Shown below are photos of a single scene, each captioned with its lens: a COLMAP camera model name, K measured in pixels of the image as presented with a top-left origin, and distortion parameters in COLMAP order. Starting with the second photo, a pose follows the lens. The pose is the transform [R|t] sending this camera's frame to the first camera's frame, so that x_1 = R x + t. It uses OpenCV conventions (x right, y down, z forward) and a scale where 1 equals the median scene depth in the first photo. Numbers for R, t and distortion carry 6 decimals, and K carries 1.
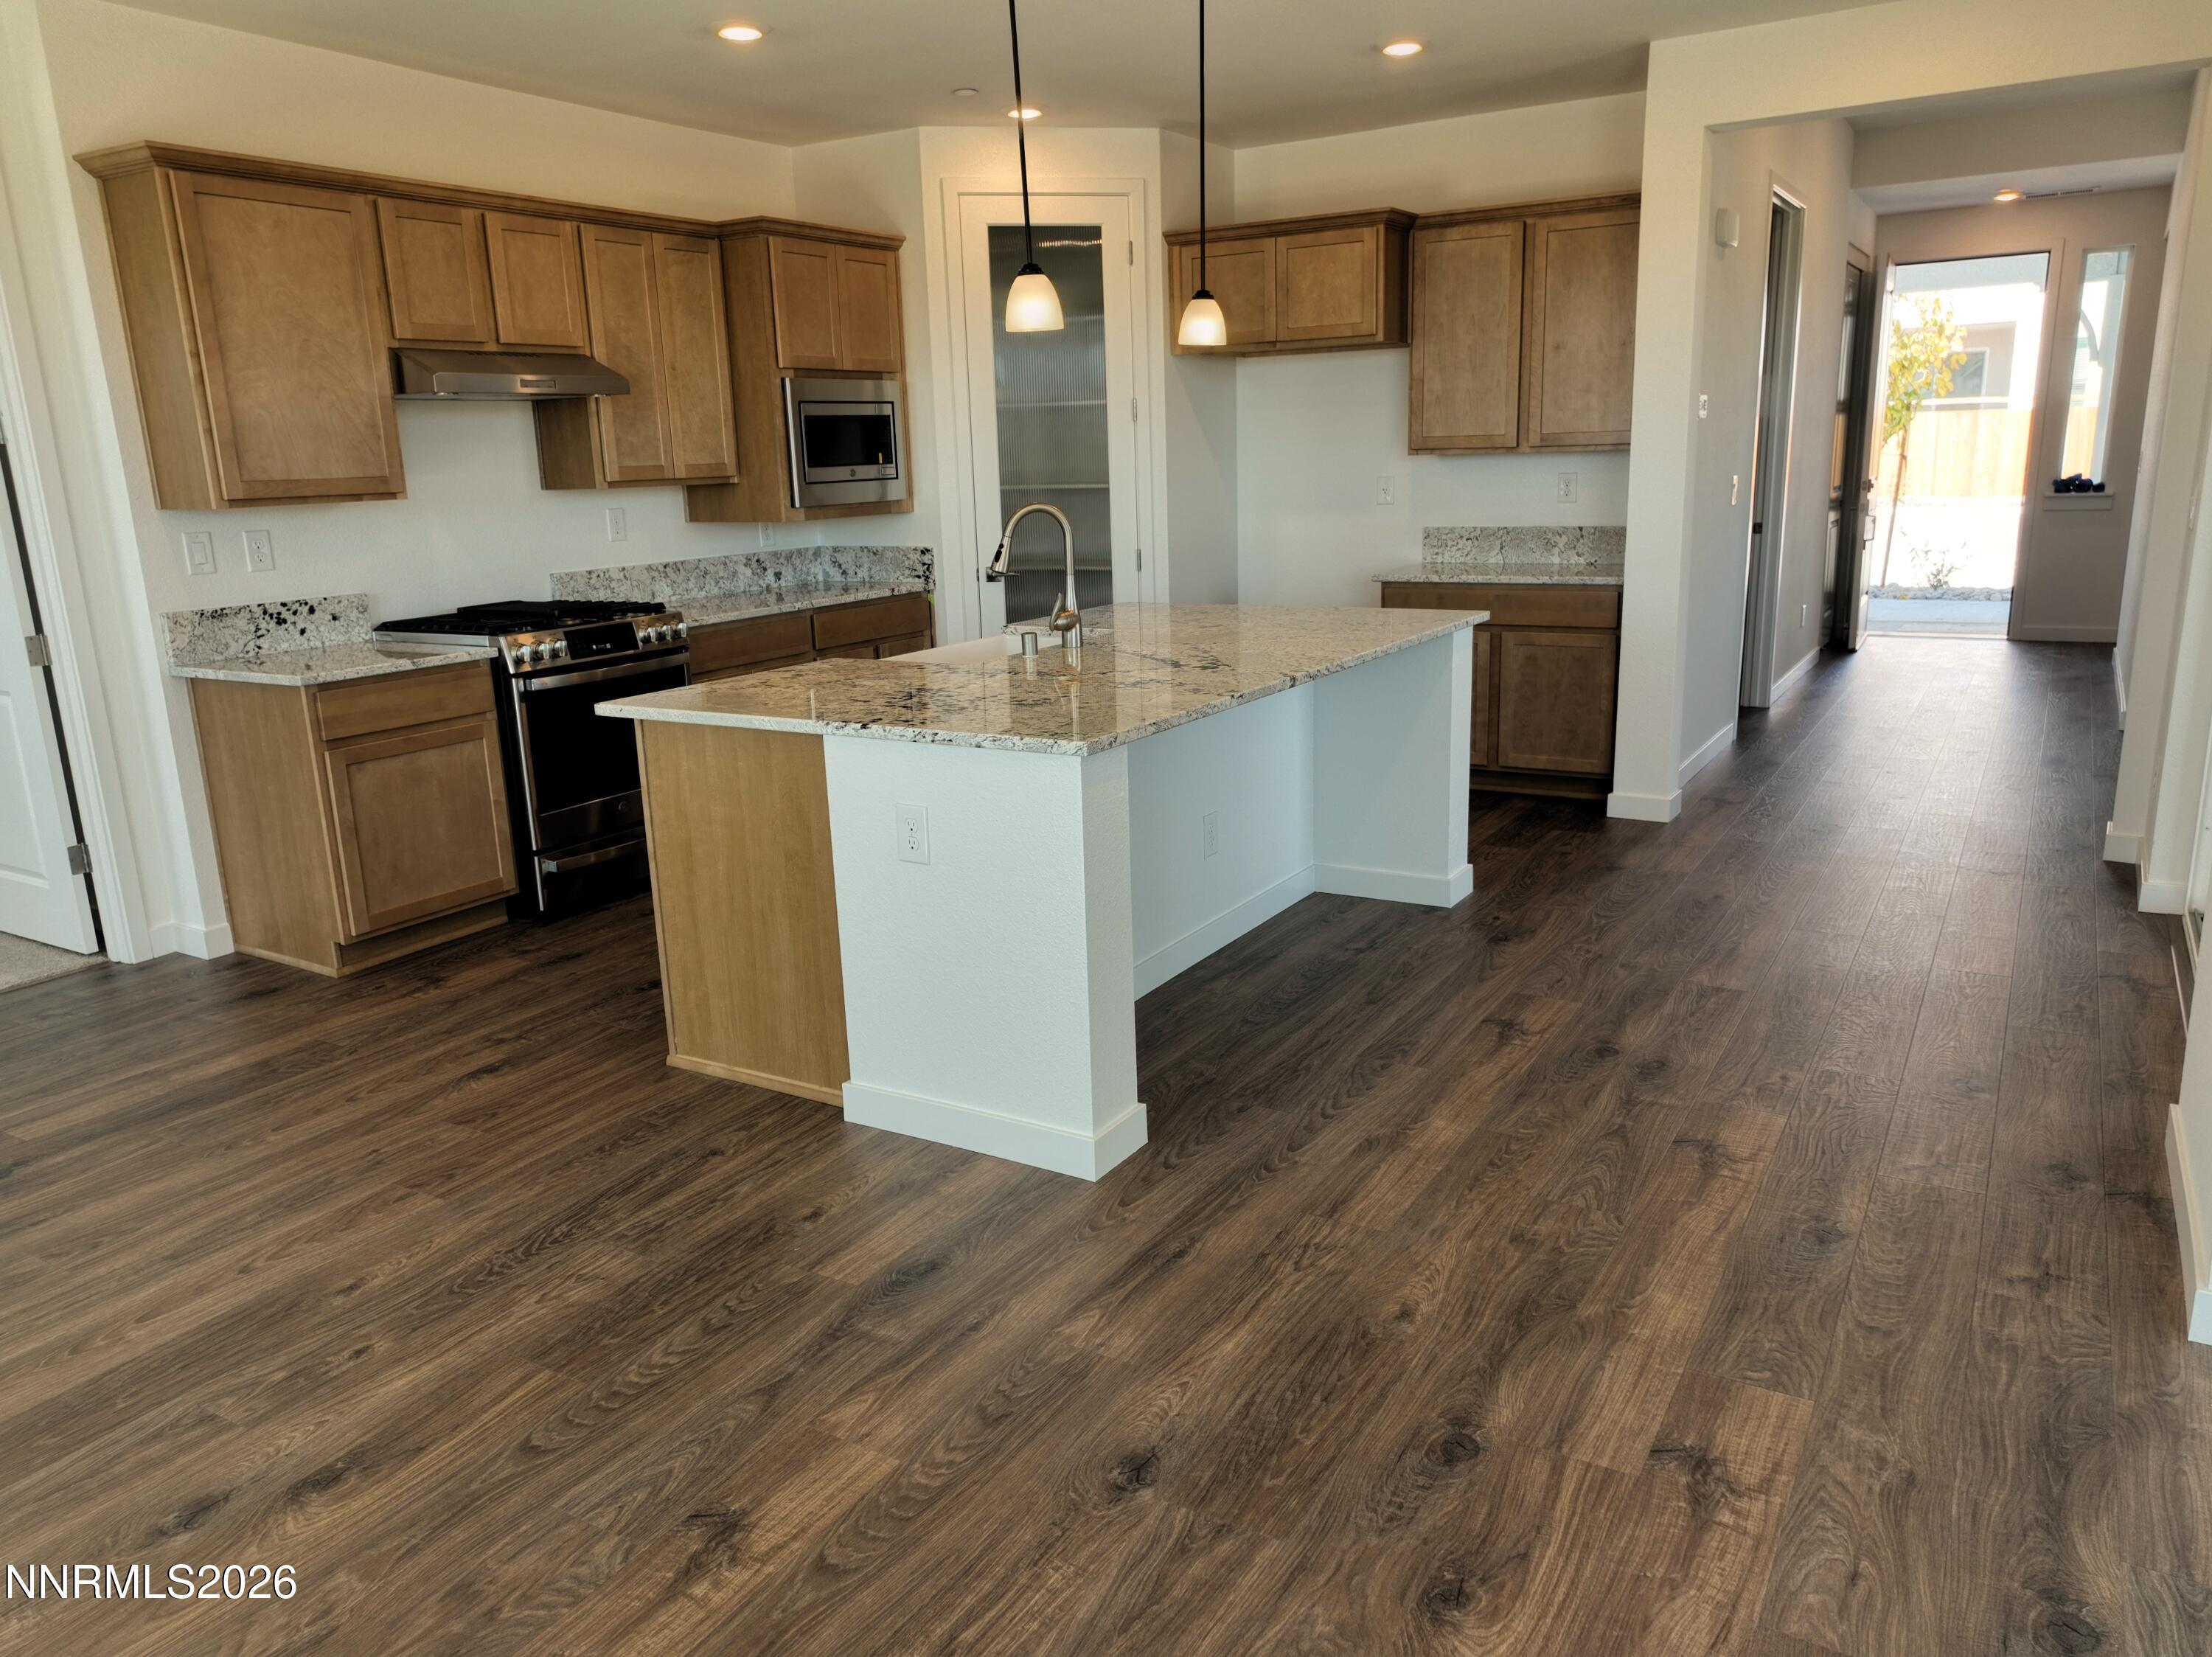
lens RADIAL K [[1558.5, 0, 1100.5], [0, 1558.5, 828.1], [0, 0, 1]] dist [0.011390, 0.007244]
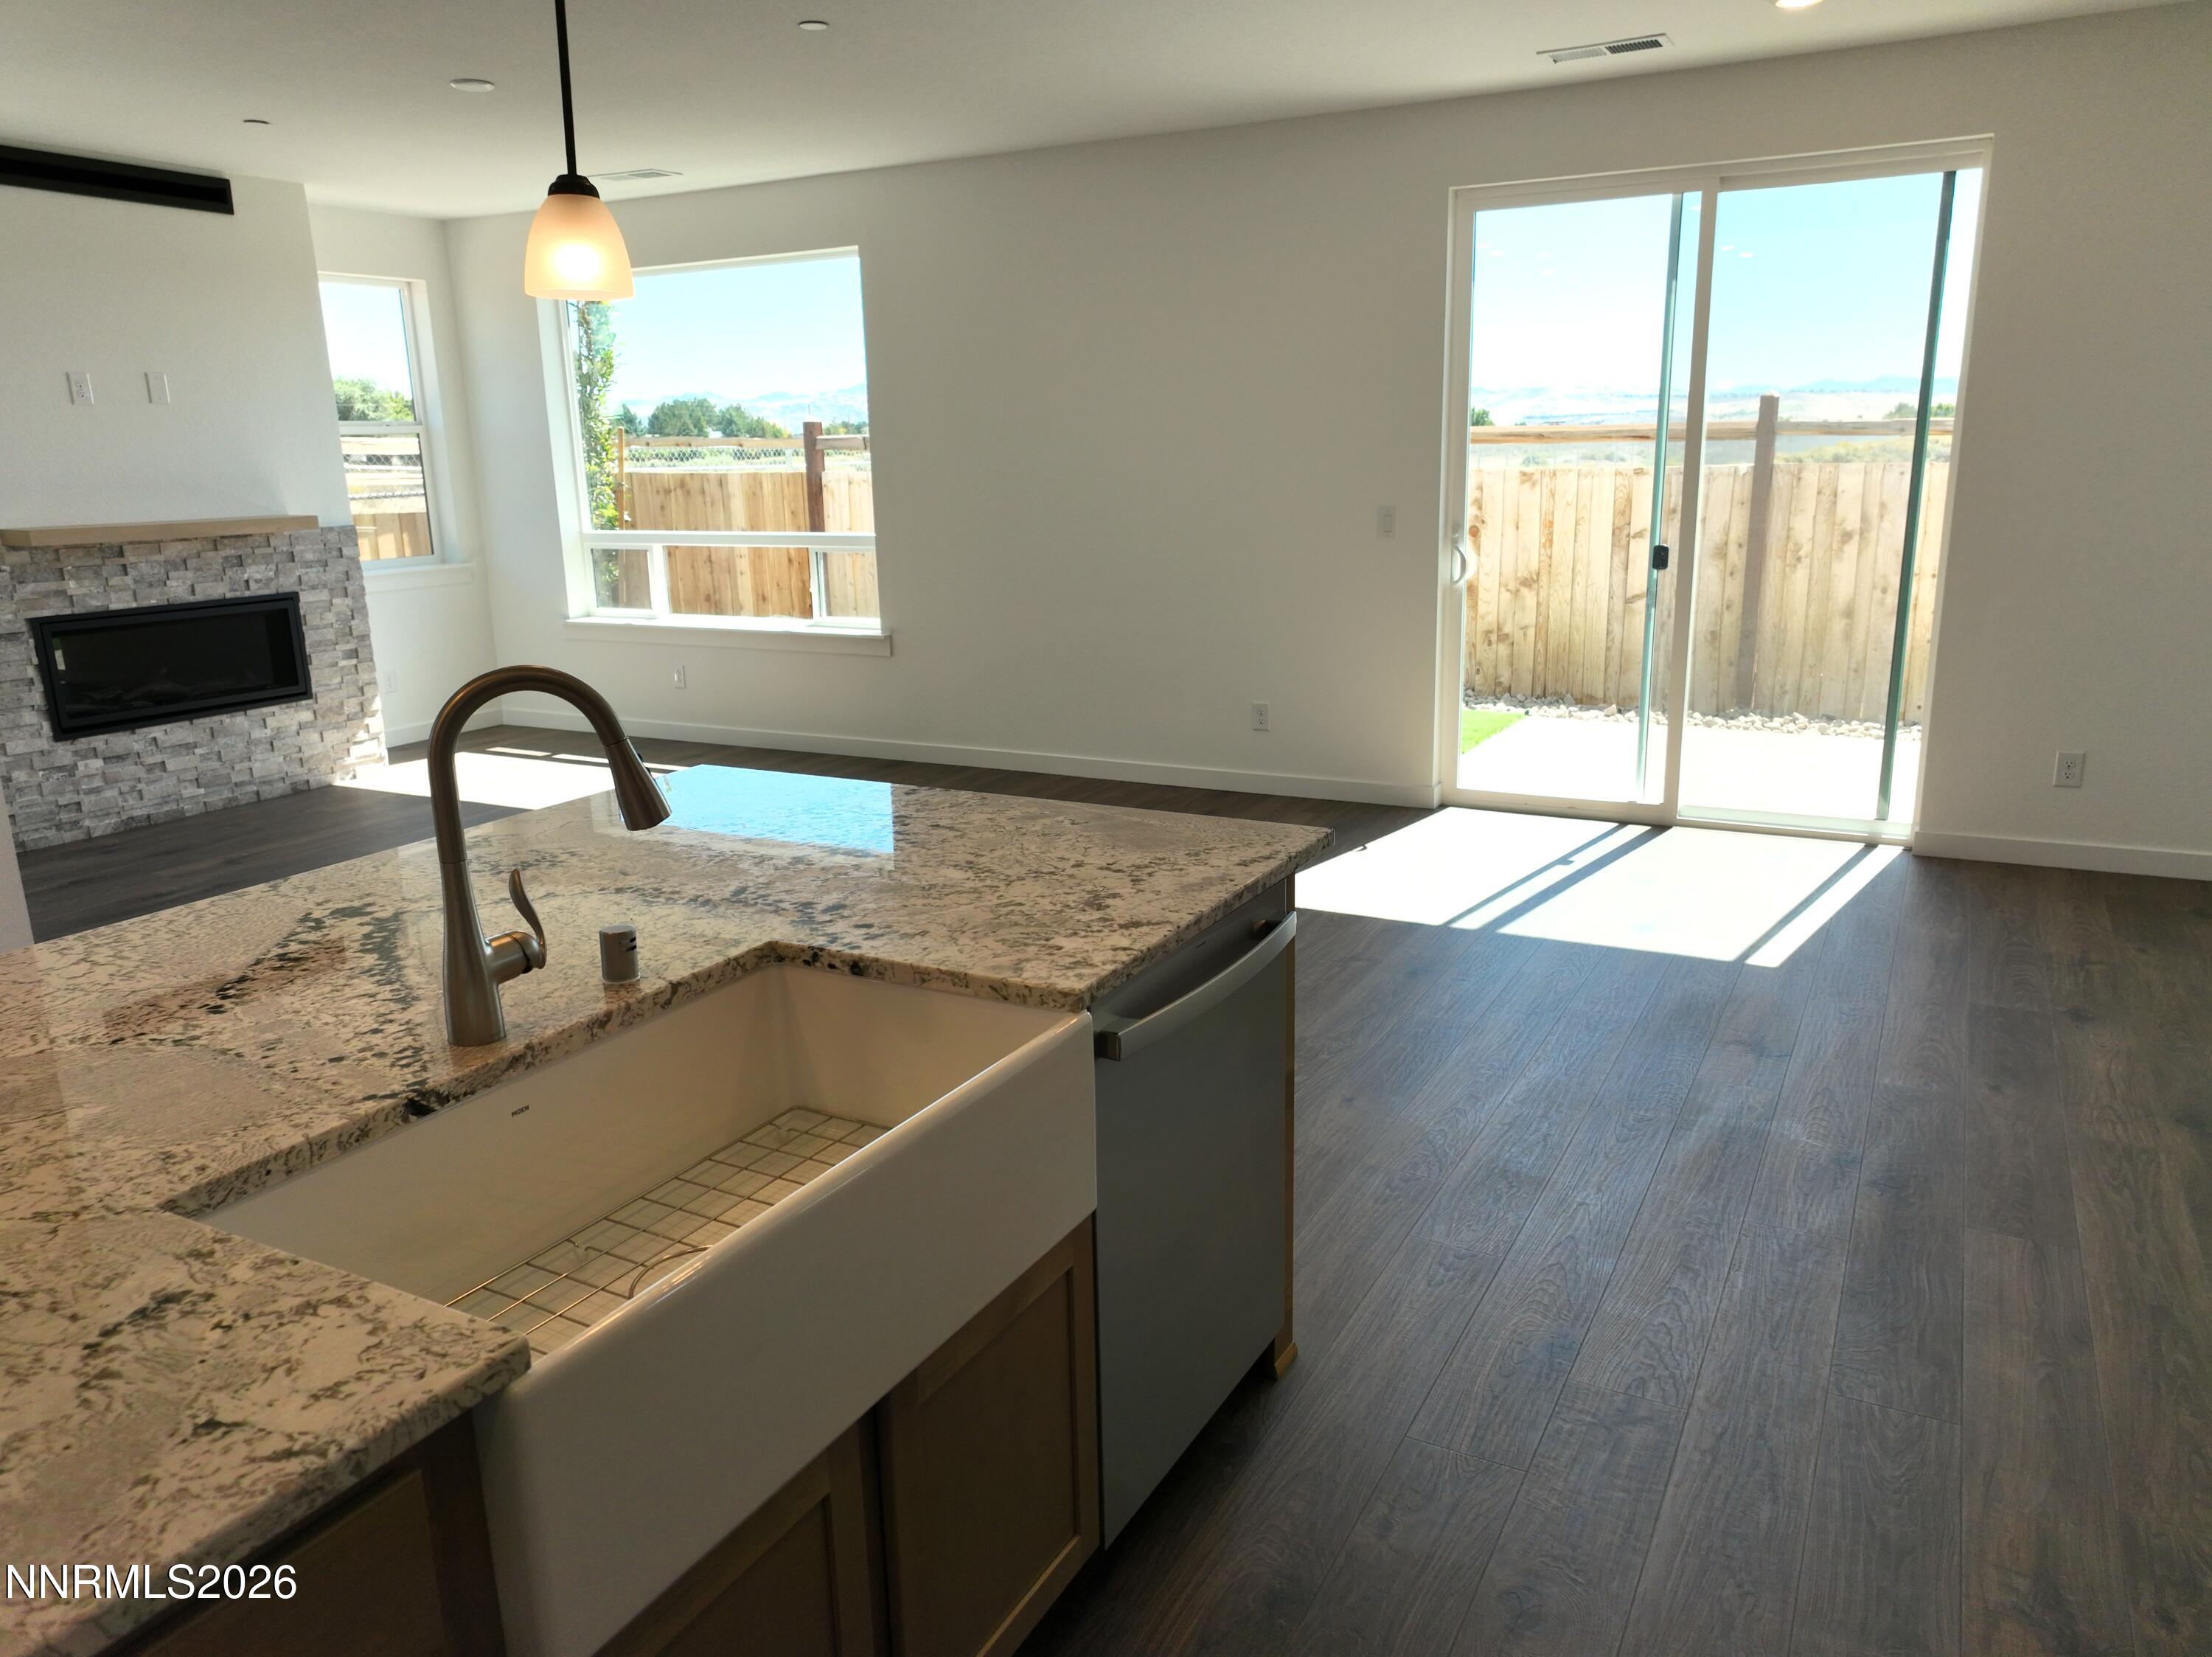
lens RADIAL K [[1558.5, 0, 1105.5], [0, 1558.5, 830.5], [0, 0, 1]] dist [0.011390, 0.007244]
pose [[-0.997087, 0.067187, -0.036105, -0.146452], [0.042497, 0.882441, 0.468499, -0.302871], [0.063337, 0.465600, -0.882726, 1.192542]]
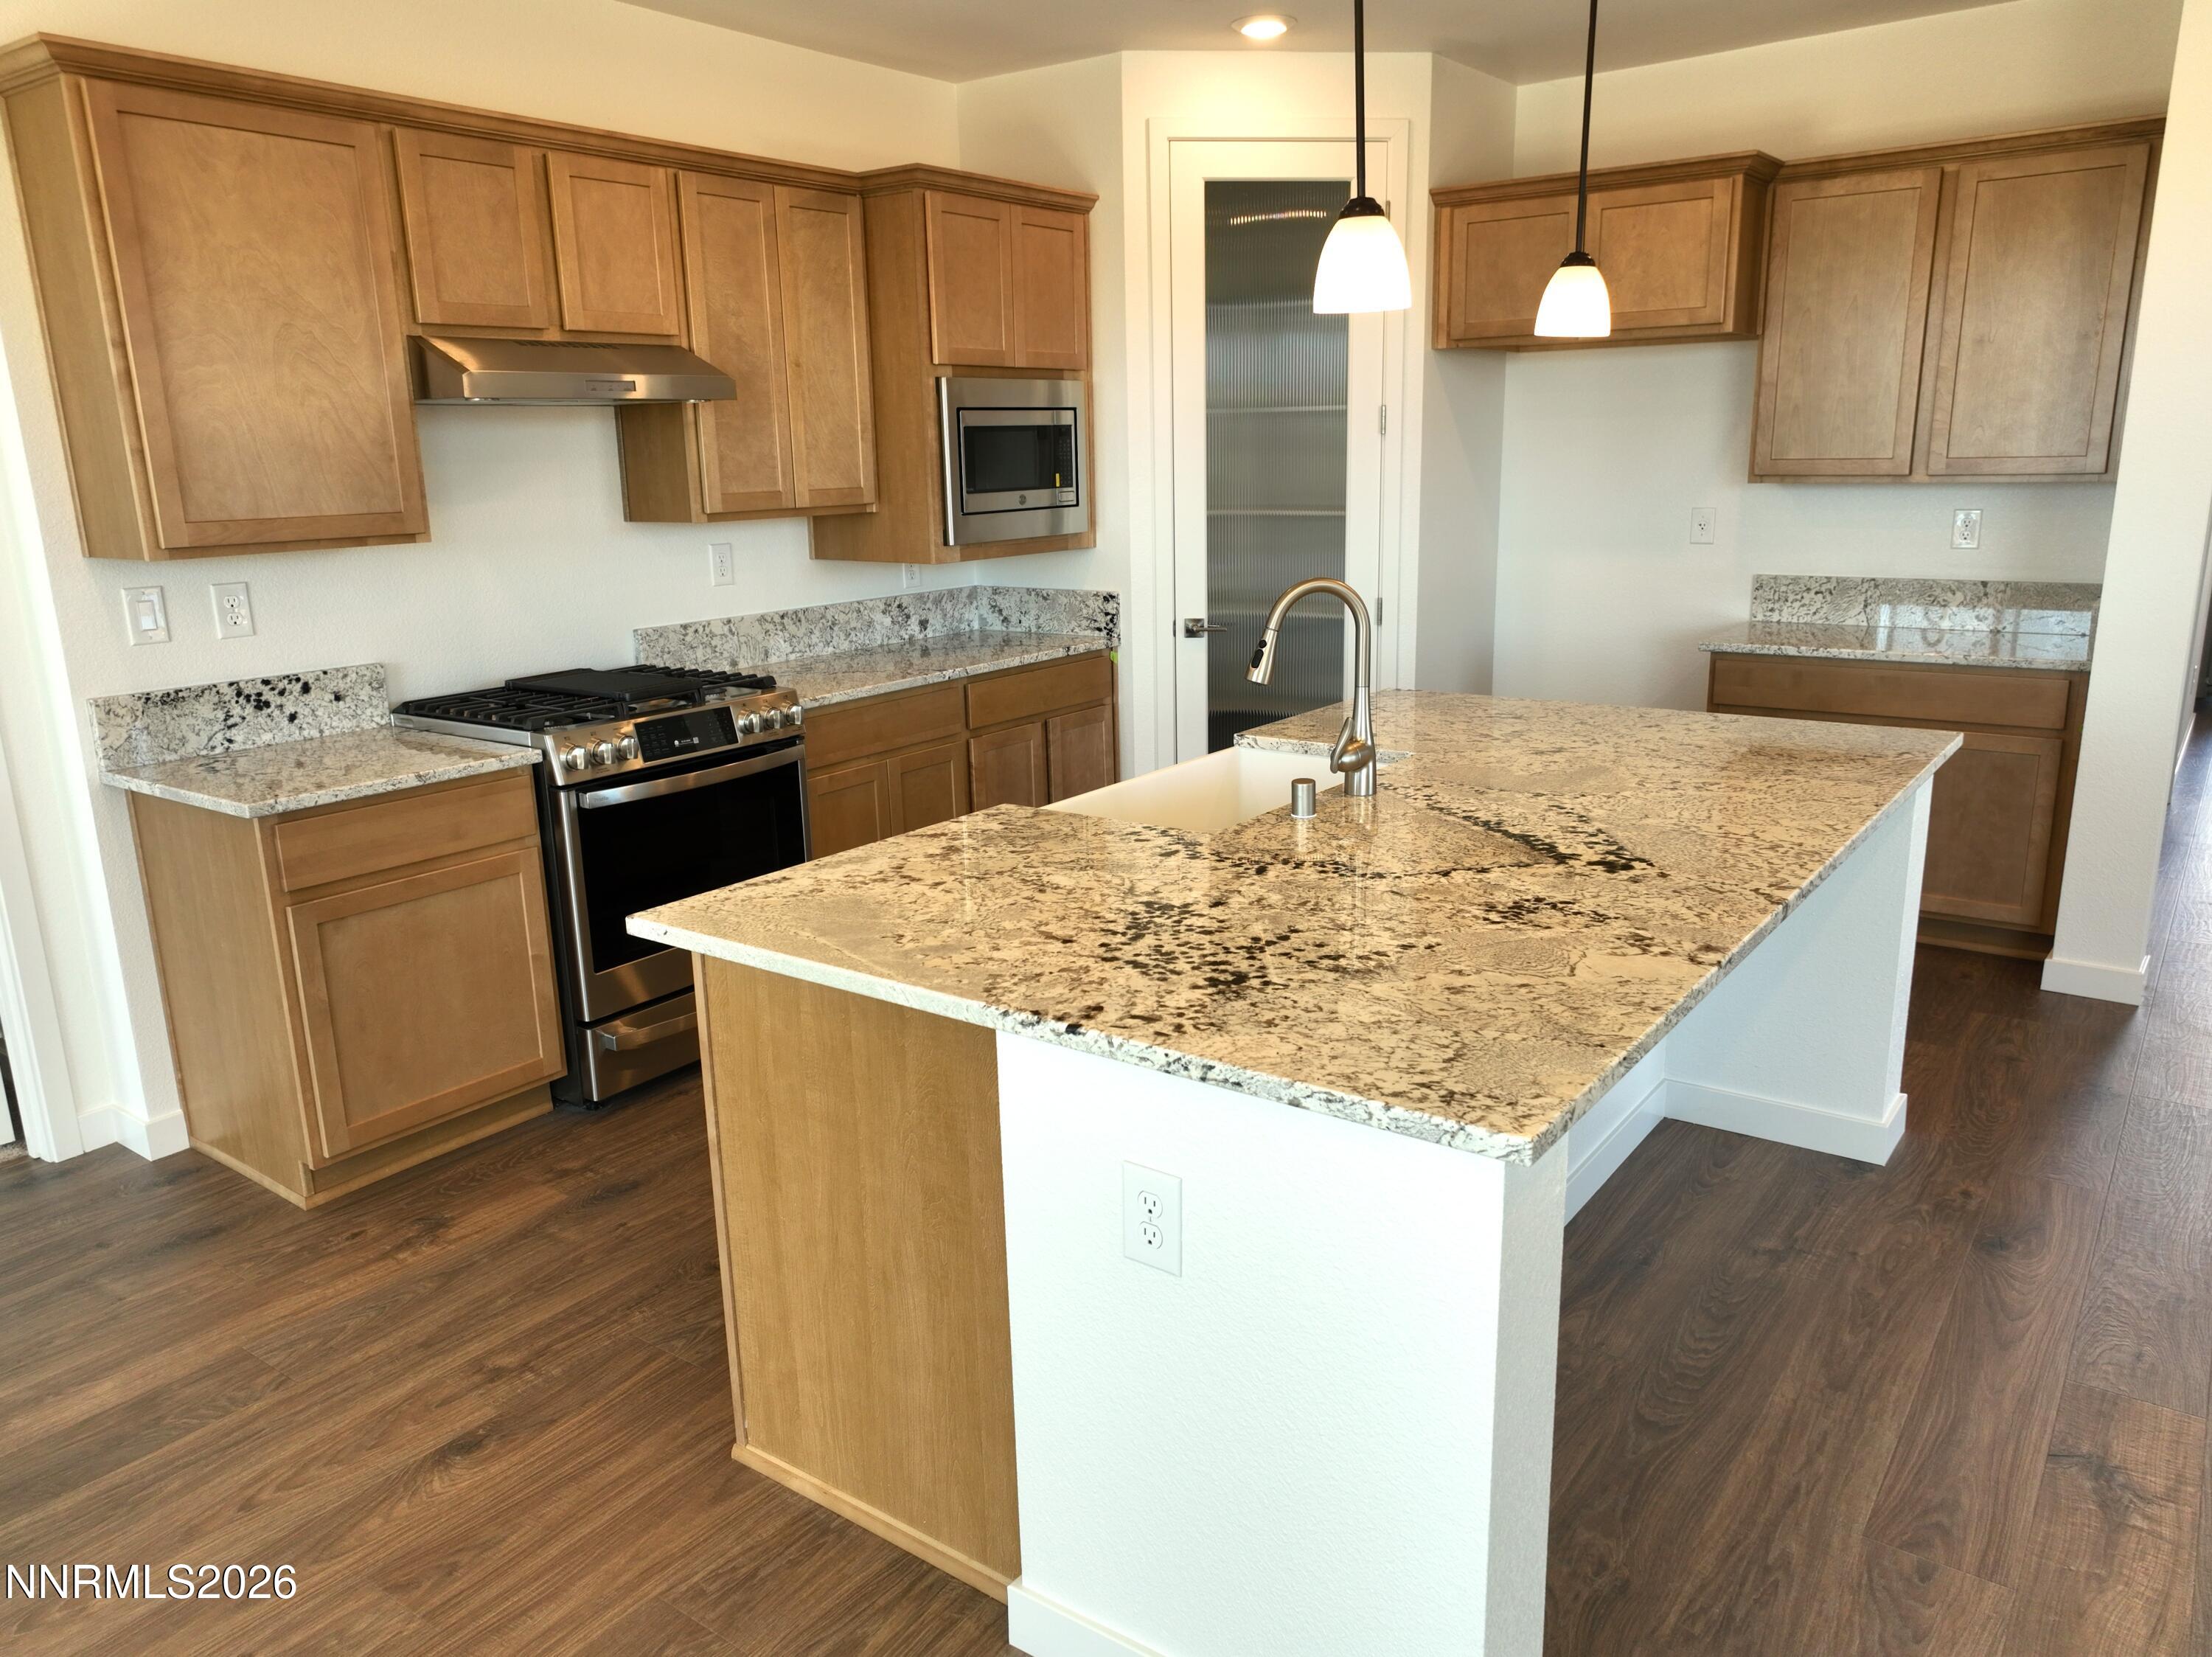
lens RADIAL K [[1558.5, 0, 1108.1], [0, 1558.5, 832.2], [0, 0, 1]] dist [0.011390, 0.007244]
pose [[0.996296, 0.030536, -0.080391, -0.063632], [-0.029884, 0.999510, 0.009303, -0.092054], [0.080635, -0.006866, 0.996720, 0.297004]]
